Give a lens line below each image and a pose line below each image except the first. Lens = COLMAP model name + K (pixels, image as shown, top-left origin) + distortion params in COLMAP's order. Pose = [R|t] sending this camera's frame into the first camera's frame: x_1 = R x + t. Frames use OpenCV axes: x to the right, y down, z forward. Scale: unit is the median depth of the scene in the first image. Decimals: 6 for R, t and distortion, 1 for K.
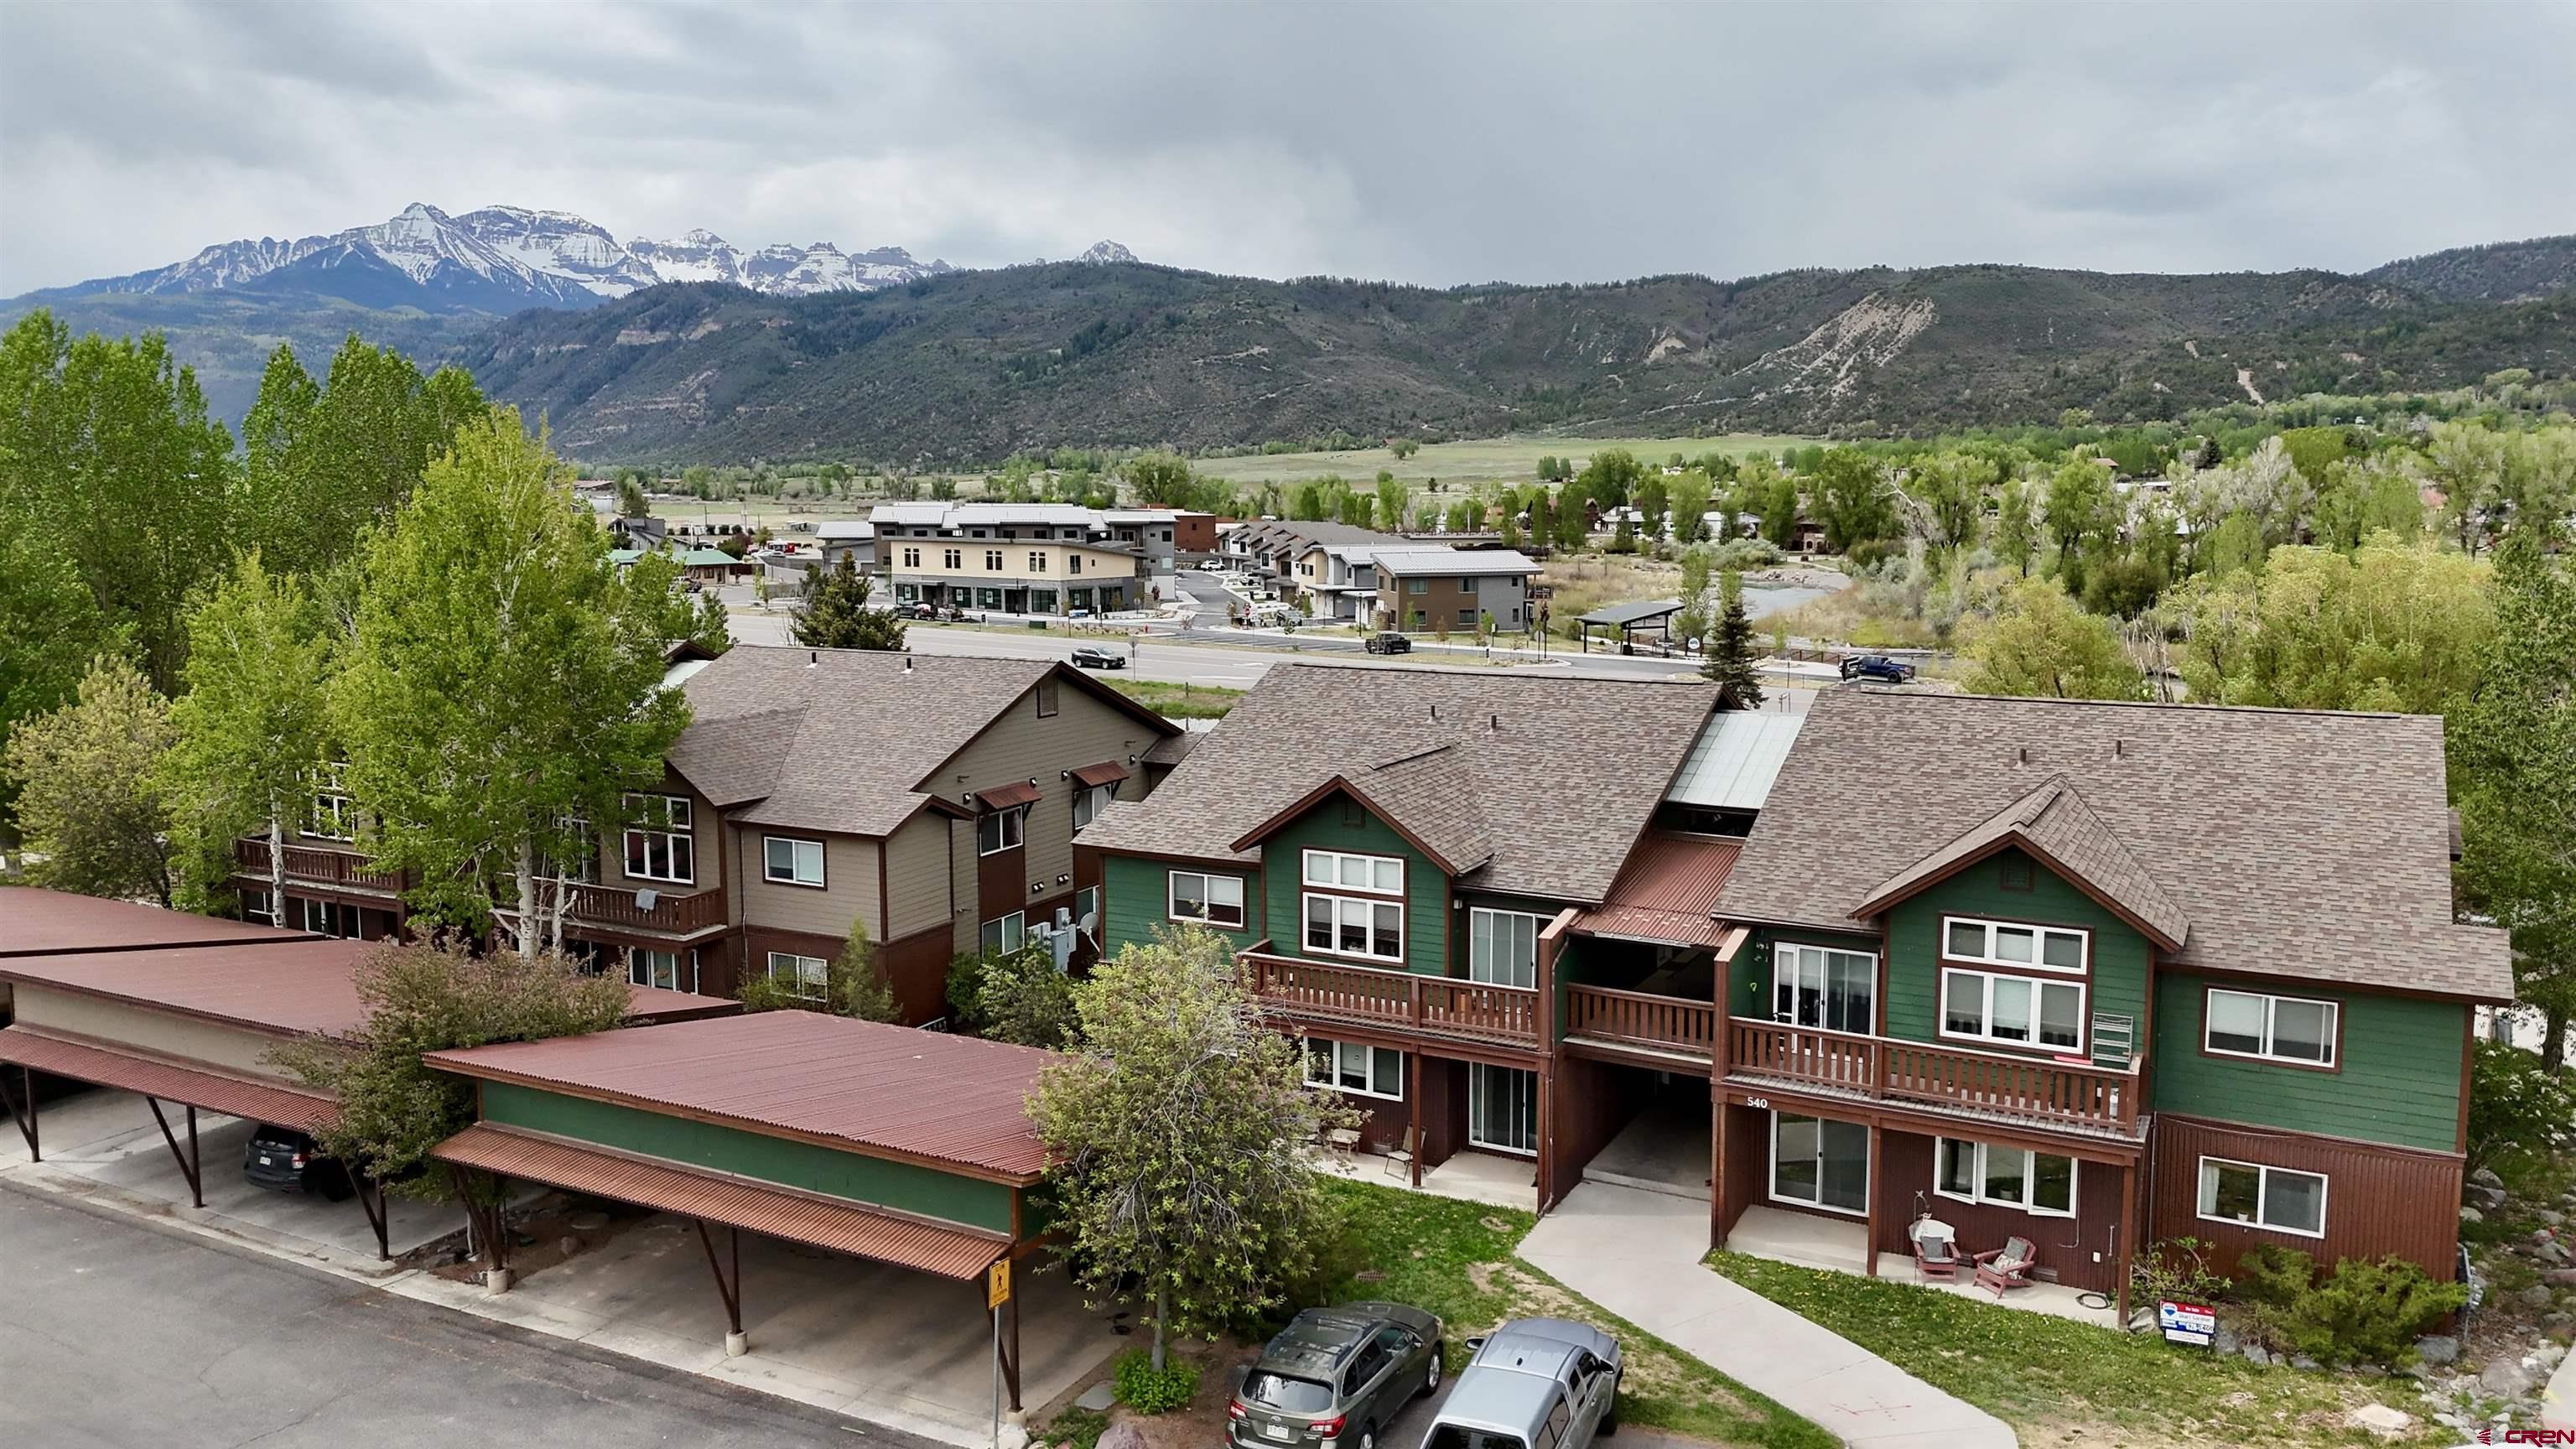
lens RADIAL K [[1878.9, 0, 1289.0], [0, 1878.9, 730.9], [0, 0, 1]] dist [0.087538, -0.088098]
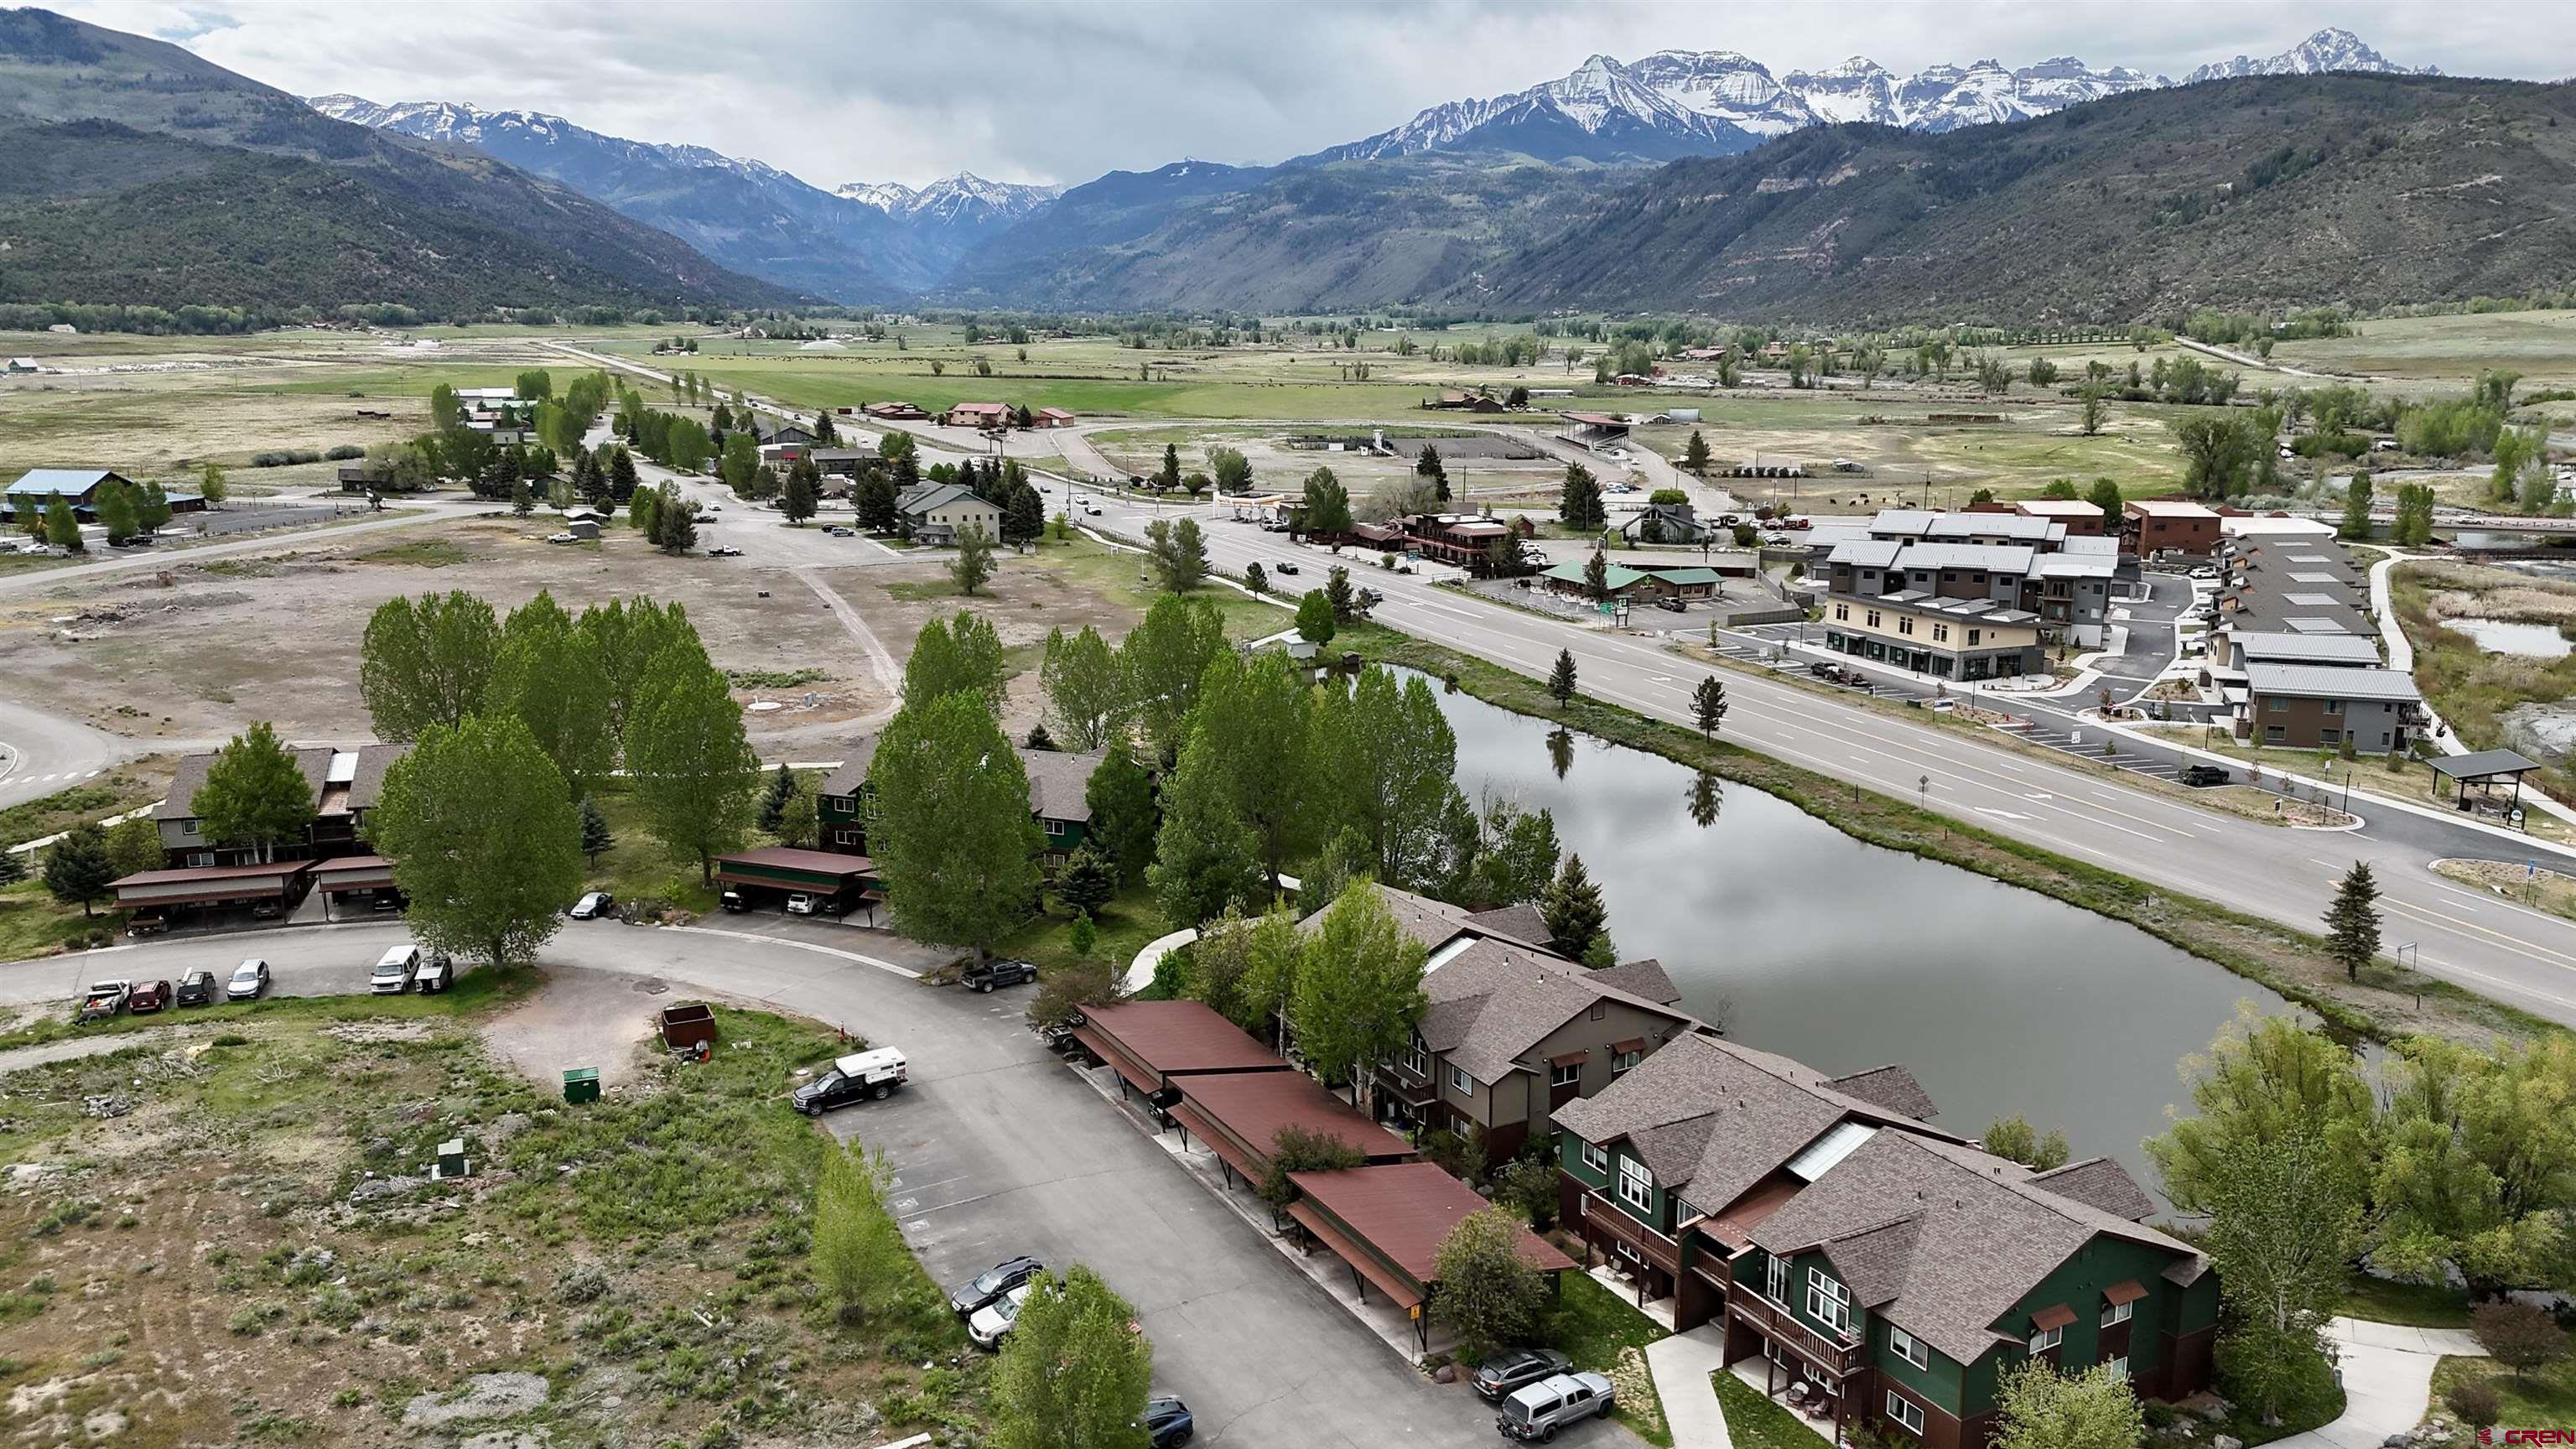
lens RADIAL K [[1878.9, 0, 1301.4], [0, 1878.9, 741.3], [0, 0, 1]] dist [0.087538, -0.088098]
pose [[0.844819, 0.119844, -0.521458, 0.147698], [-0.071935, 0.991185, 0.111256, -0.119796], [0.530195, -0.056480, 0.845993, -0.208082]]
